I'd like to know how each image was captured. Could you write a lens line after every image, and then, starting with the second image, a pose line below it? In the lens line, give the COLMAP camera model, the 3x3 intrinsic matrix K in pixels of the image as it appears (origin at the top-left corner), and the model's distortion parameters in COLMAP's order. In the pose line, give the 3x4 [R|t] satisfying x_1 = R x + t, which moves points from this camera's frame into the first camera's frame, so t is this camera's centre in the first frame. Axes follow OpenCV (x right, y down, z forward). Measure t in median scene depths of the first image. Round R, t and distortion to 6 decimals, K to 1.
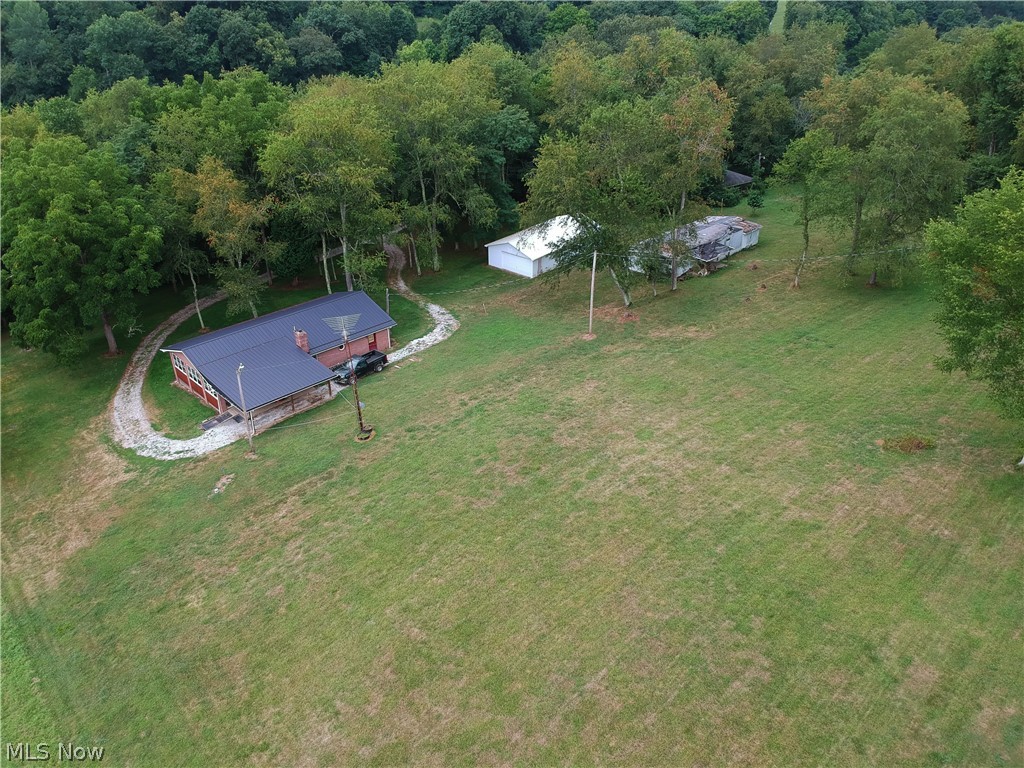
lens RADIAL K [[751.4, 0, 518.6], [0, 751.4, 385.1], [0, 0, 1]] dist [0.049626, -0.089005]
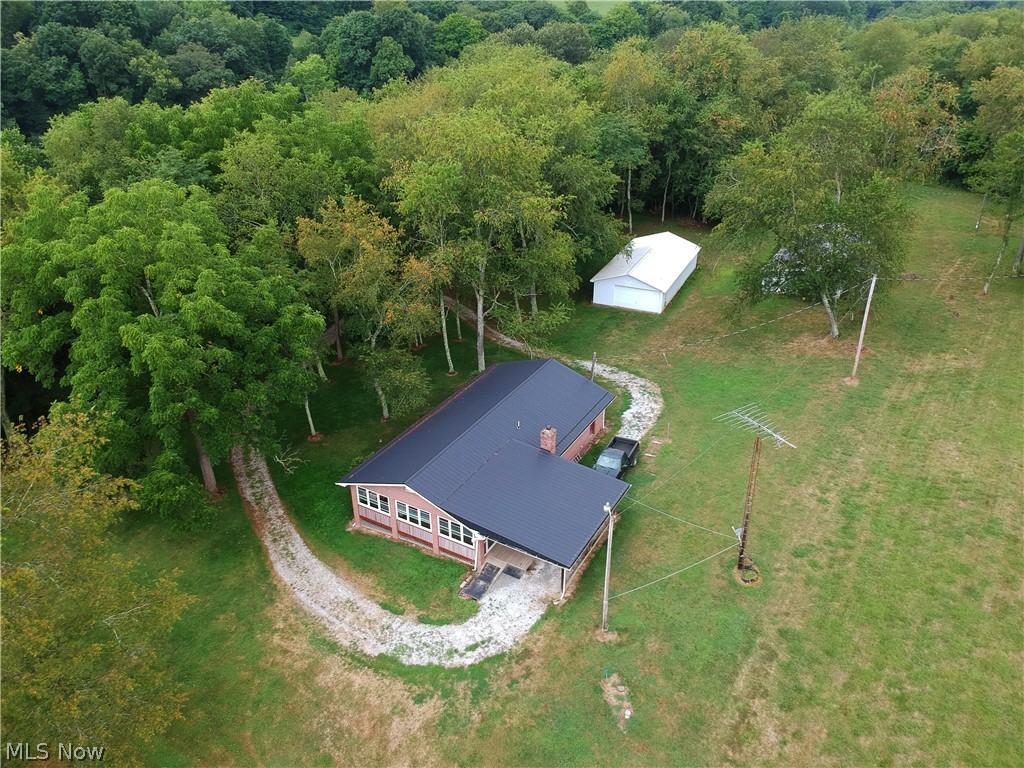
lens RADIAL K [[751.4, 0, 519.8], [0, 751.4, 385.4], [0, 0, 1]] dist [0.049626, -0.089005]
pose [[0.965634, -0.129244, 0.225494, -0.413803], [0.134089, 0.990950, -0.006239, -0.098136], [-0.222647, 0.036261, 0.974224, 0.275088]]
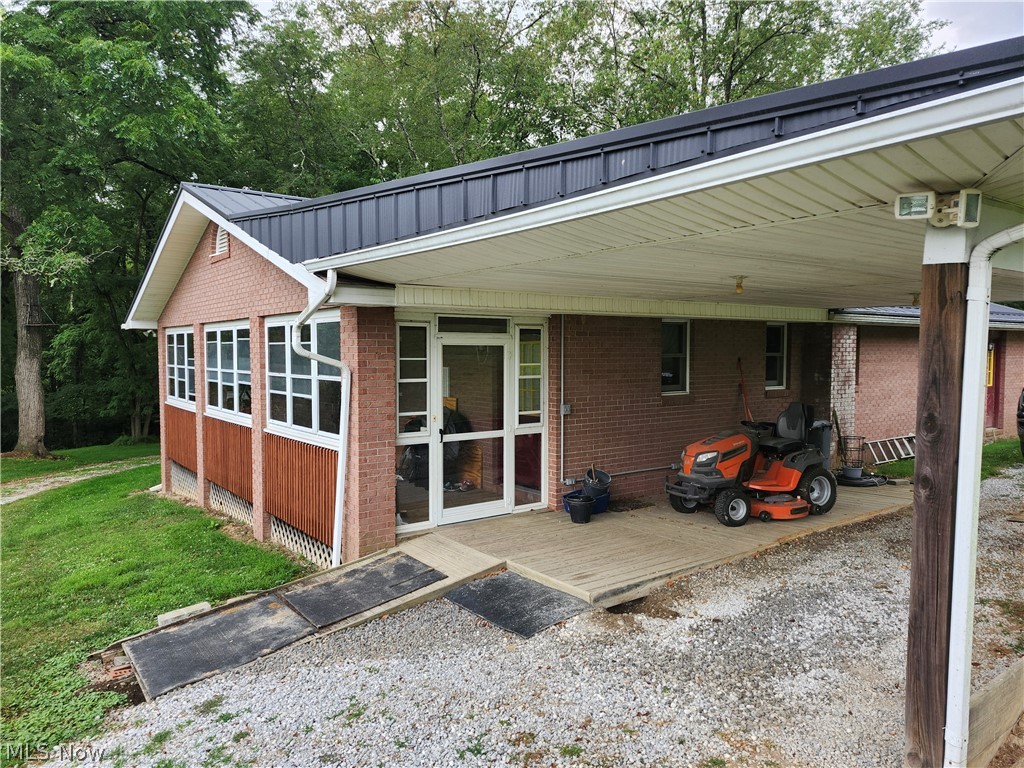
lens RADIAL K [[702.5, 0, 512.3], [0, 702.5, 382.6], [0, 0, 1]] dist [0.044149, -0.028323]
pose [[0.987819, 0.015400, -0.154844, -0.297356], [-0.082545, 0.895402, -0.437540, 0.049025], [0.131909, 0.444992, 0.885766, 0.755975]]
